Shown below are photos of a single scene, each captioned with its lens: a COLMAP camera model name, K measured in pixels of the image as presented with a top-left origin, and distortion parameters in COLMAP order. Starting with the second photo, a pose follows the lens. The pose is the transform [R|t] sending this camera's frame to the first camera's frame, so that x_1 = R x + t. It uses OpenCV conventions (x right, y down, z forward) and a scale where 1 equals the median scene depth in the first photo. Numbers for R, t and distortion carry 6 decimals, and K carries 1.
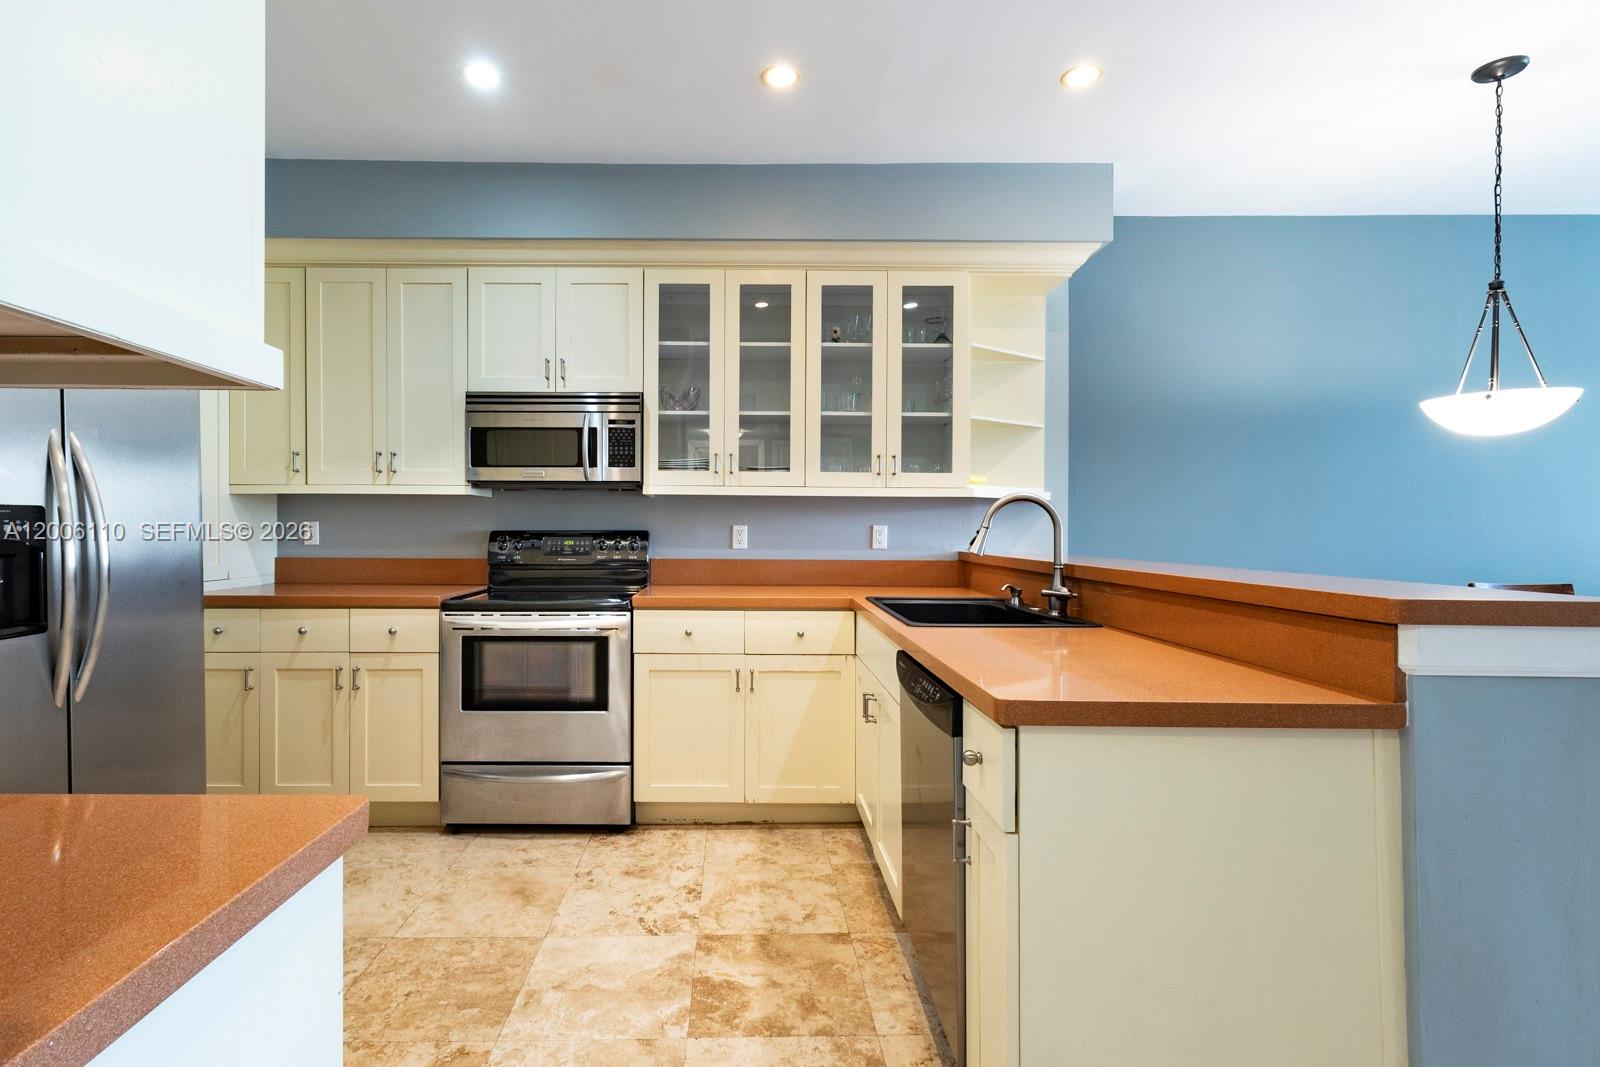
lens RADIAL K [[769.1, 0, 722.4], [0, 769.1, 530.0], [0, 0, 1]] dist [0.002977, 0.000760]
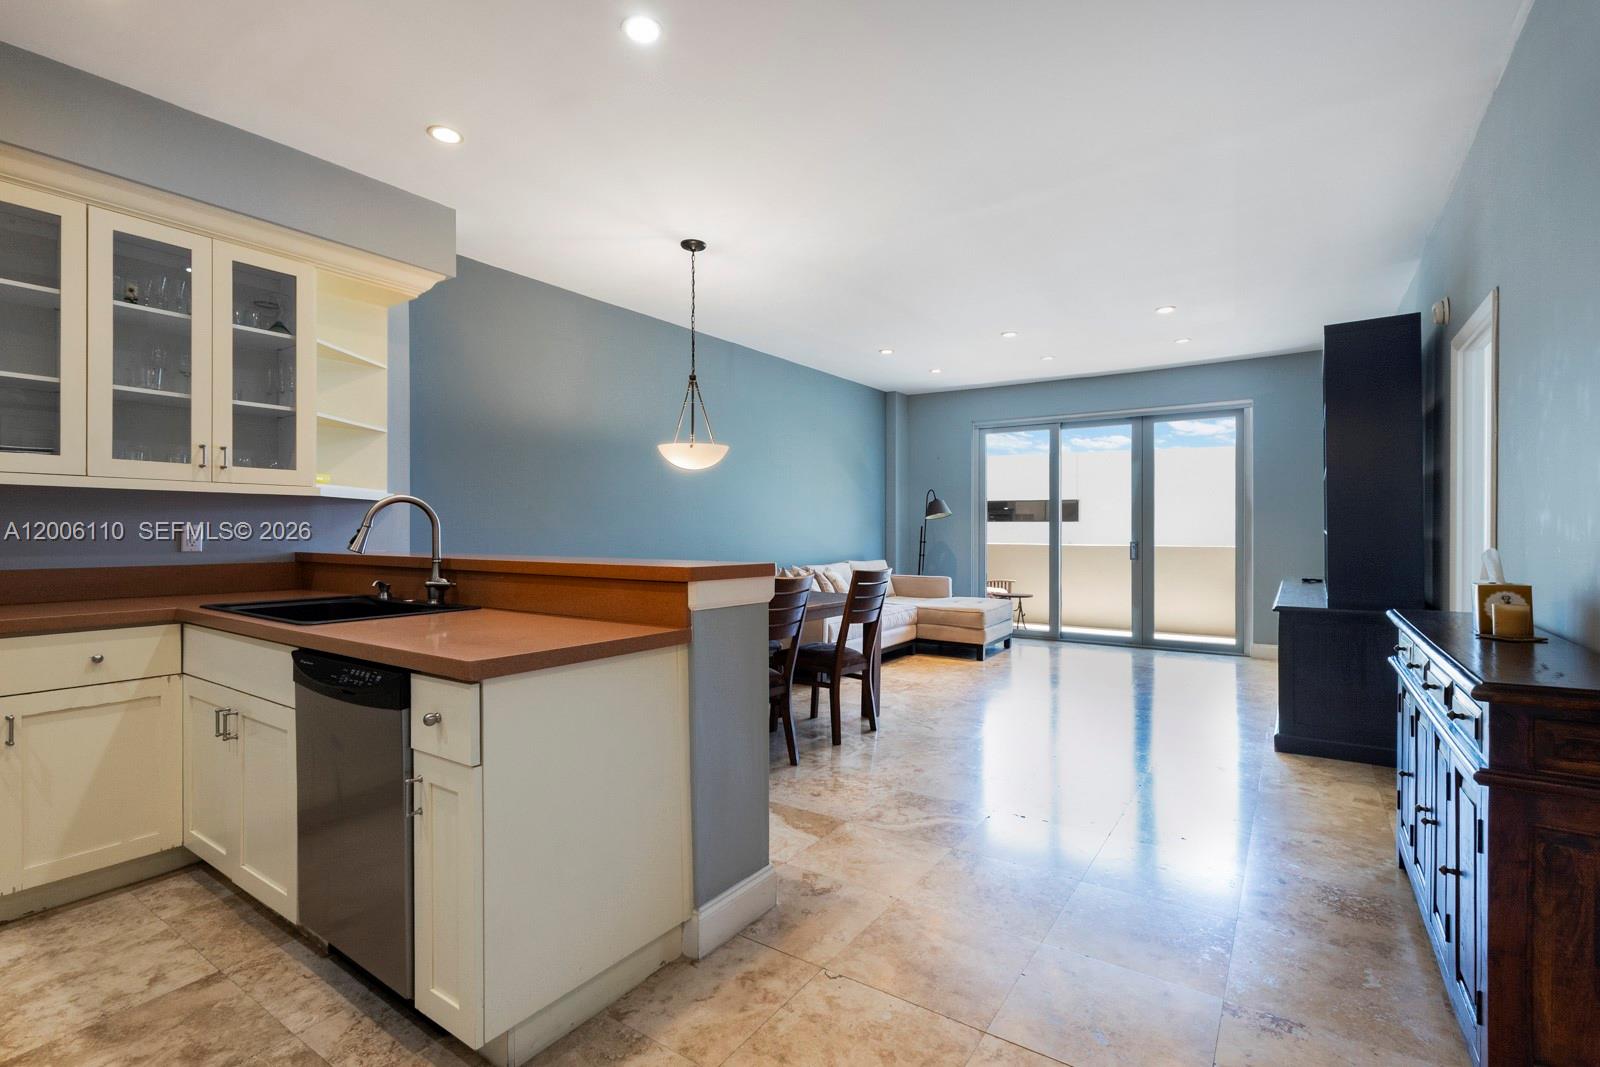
lens RADIAL K [[747.7, 0, 807.5], [0, 747.7, 526.9], [0, 0, 1]] dist [0.000059, -0.000168]
pose [[0.553196, 0.000056, 0.833051, -0.151041], [0.004689, 0.999984, -0.003182, 0.003014], [-0.833038, 0.005667, 0.553186, -0.058562]]
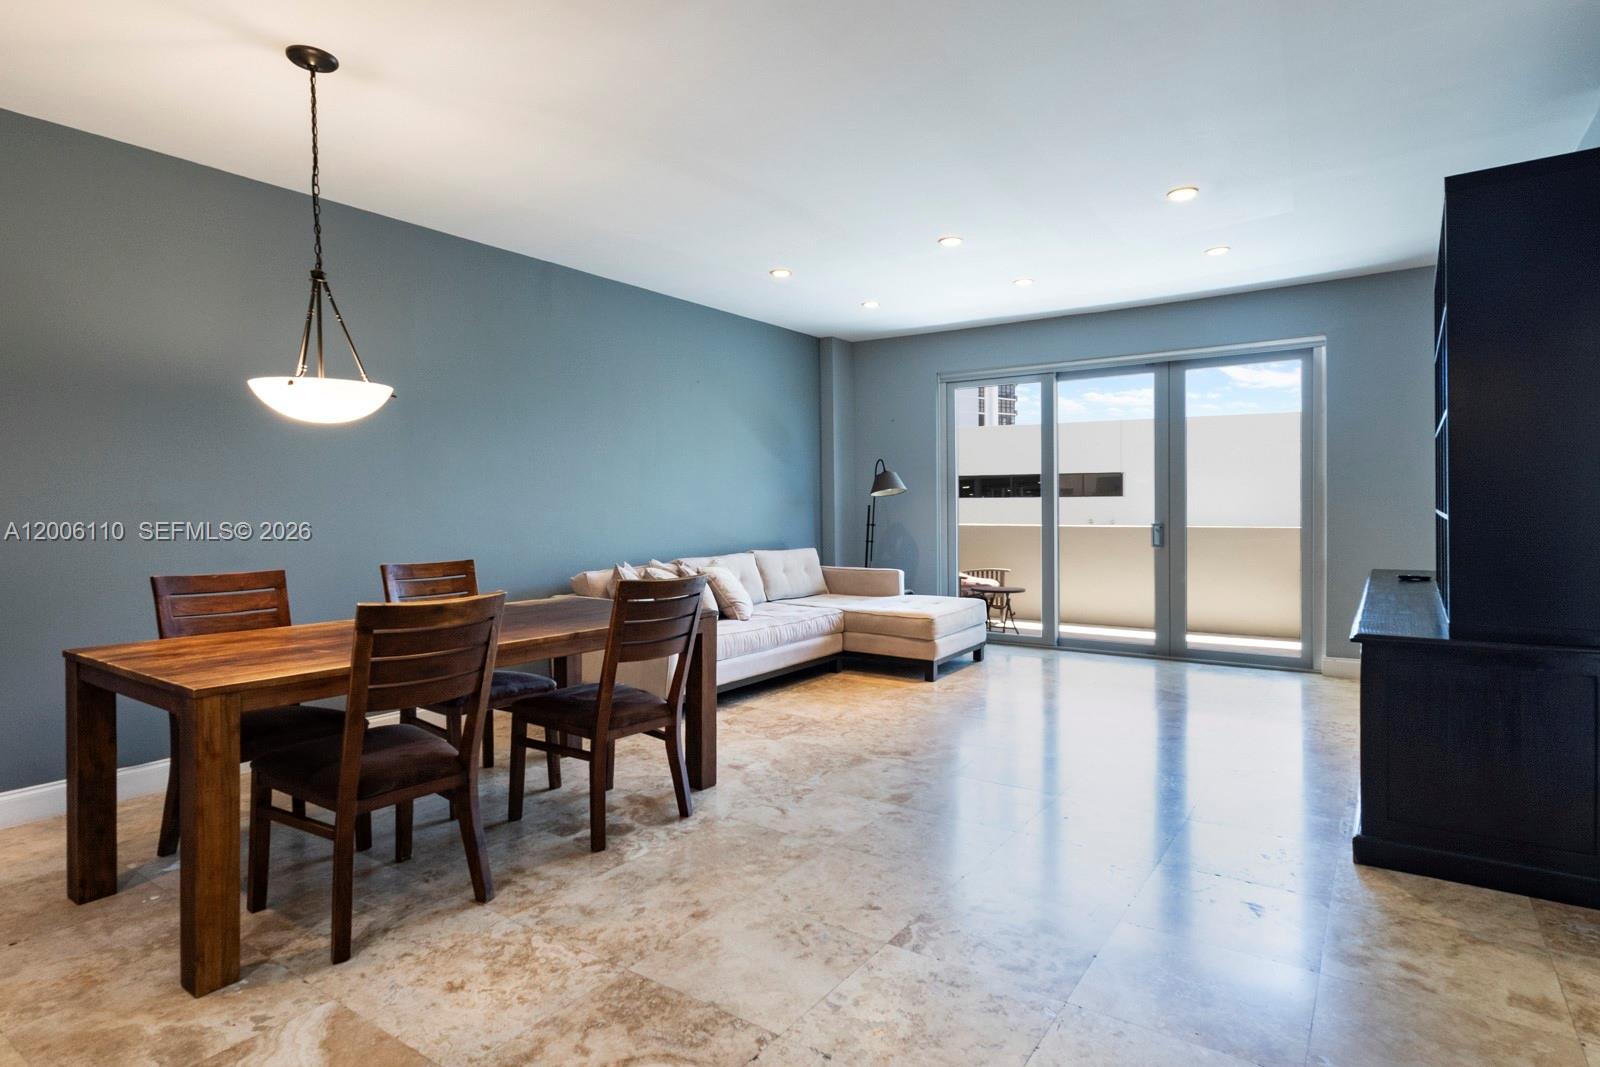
lens RADIAL K [[710.3, 0, 766.5], [0, 710.3, 508.7], [0, 0, 1]] dist [0.002824, 0.000535]
pose [[0.662263, -0.009601, 0.749210, 0.595310], [0.009654, 0.999944, 0.004280, -0.007494], [-0.749210, 0.004399, 0.662318, -0.047451]]
